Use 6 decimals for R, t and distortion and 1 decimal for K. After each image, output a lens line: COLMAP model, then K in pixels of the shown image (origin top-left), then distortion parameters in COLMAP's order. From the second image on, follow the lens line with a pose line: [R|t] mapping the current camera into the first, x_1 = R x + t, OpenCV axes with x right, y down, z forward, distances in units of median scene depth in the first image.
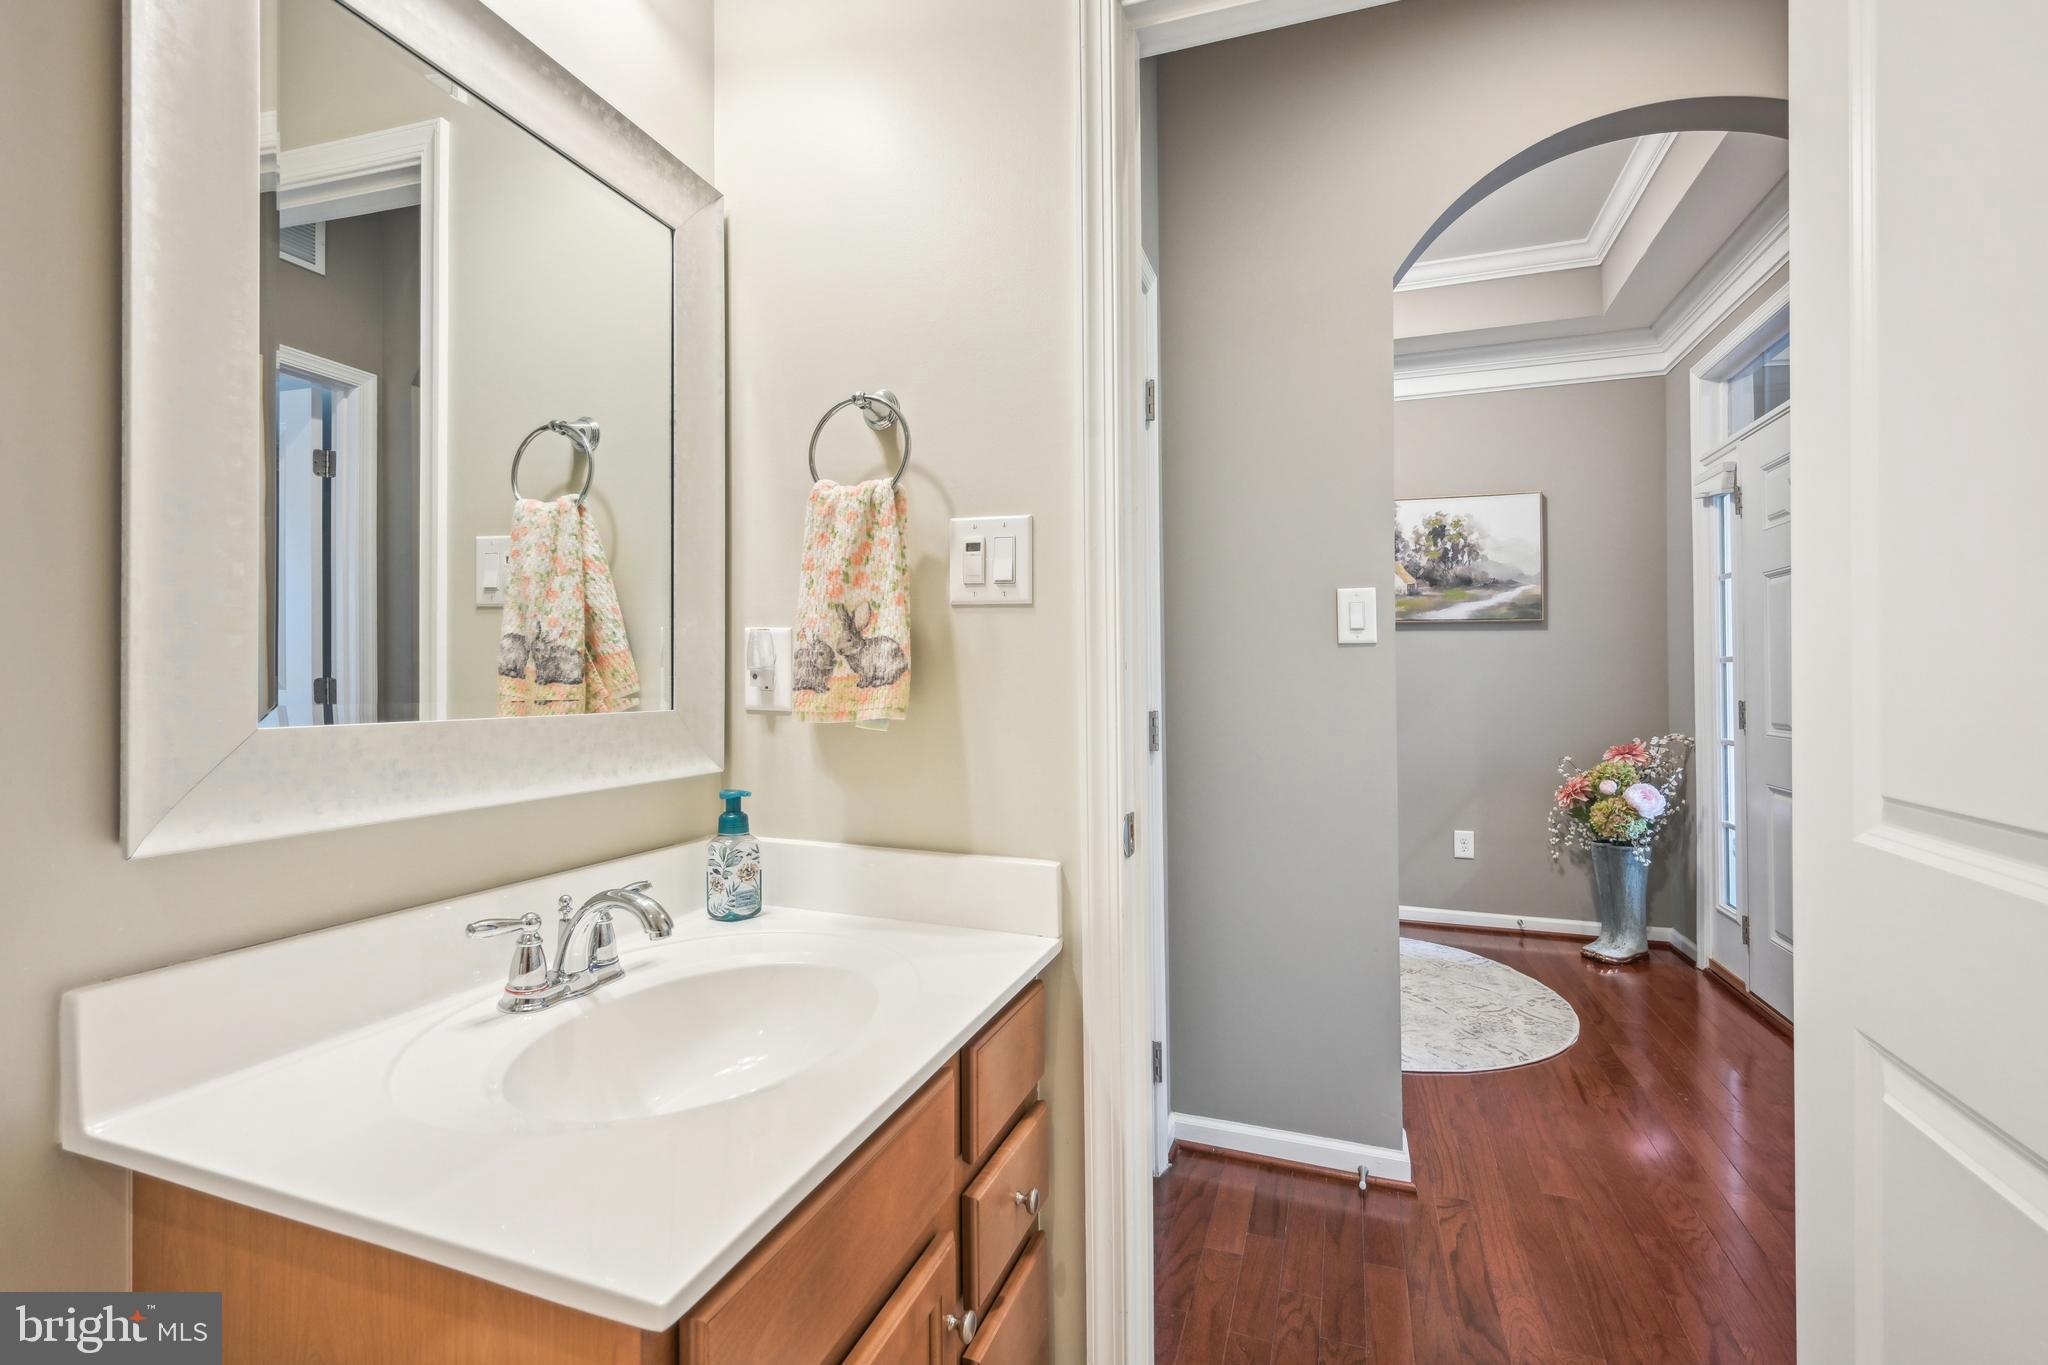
lens RADIAL K [[922.5, 0, 1017.9], [0, 922.5, 689.2], [0, 0, 1]] dist [-0.001570, -0.000189]
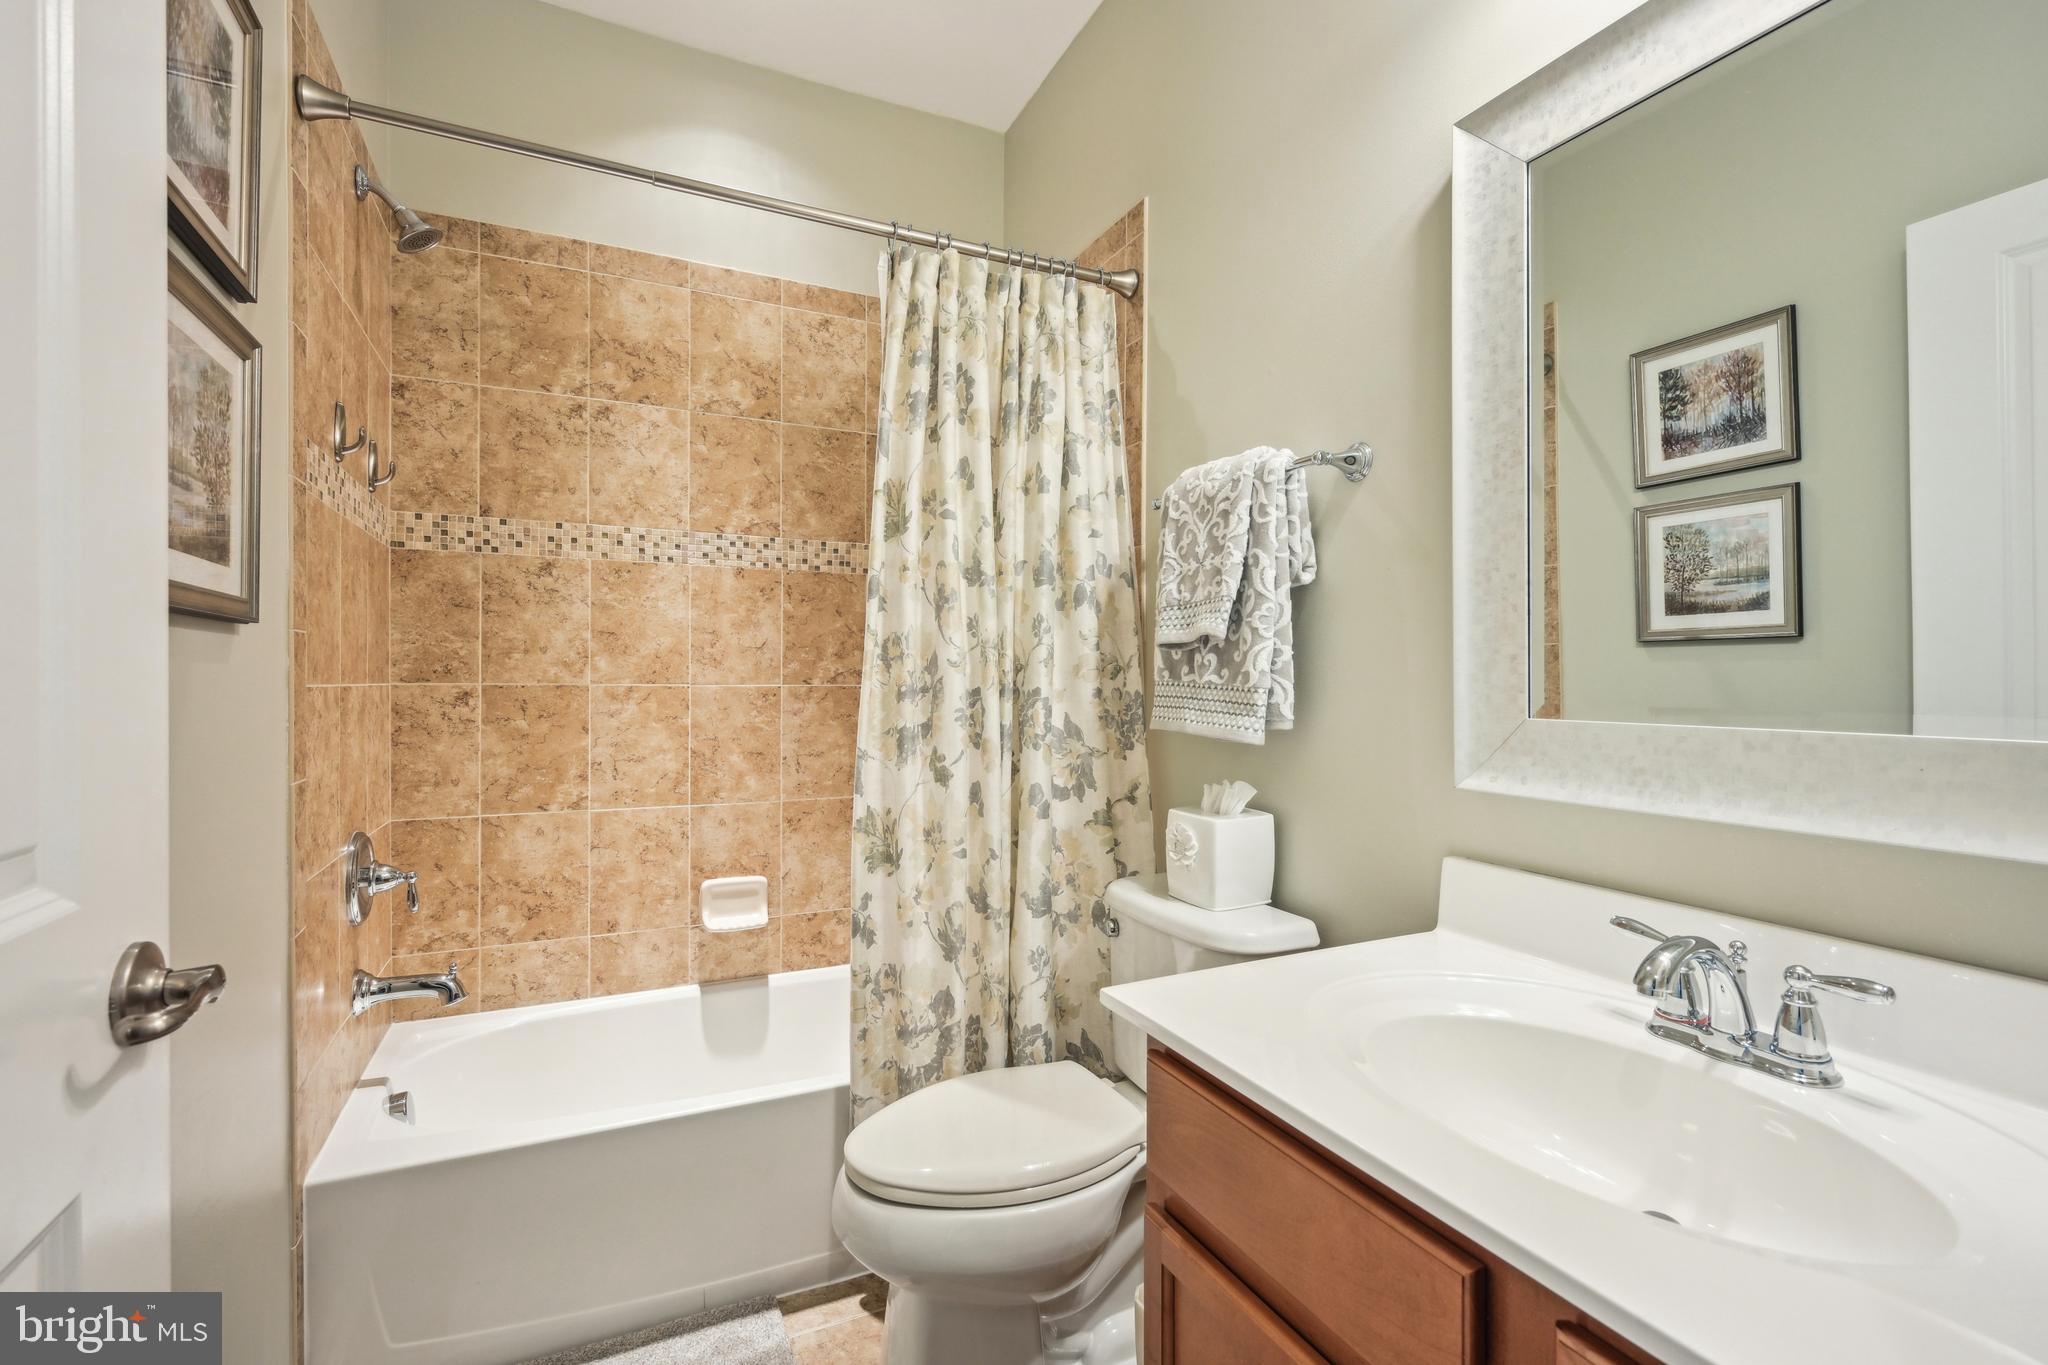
lens RADIAL K [[922.5, 0, 1017.9], [0, 922.5, 689.2], [0, 0, 1]] dist [-0.001570, -0.000189]
pose [[-0.705206, 0.007550, -0.708962, 0.635477], [-0.008440, 0.999783, 0.019041, -0.020428], [0.708952, 0.019411, -0.704990, 1.243125]]
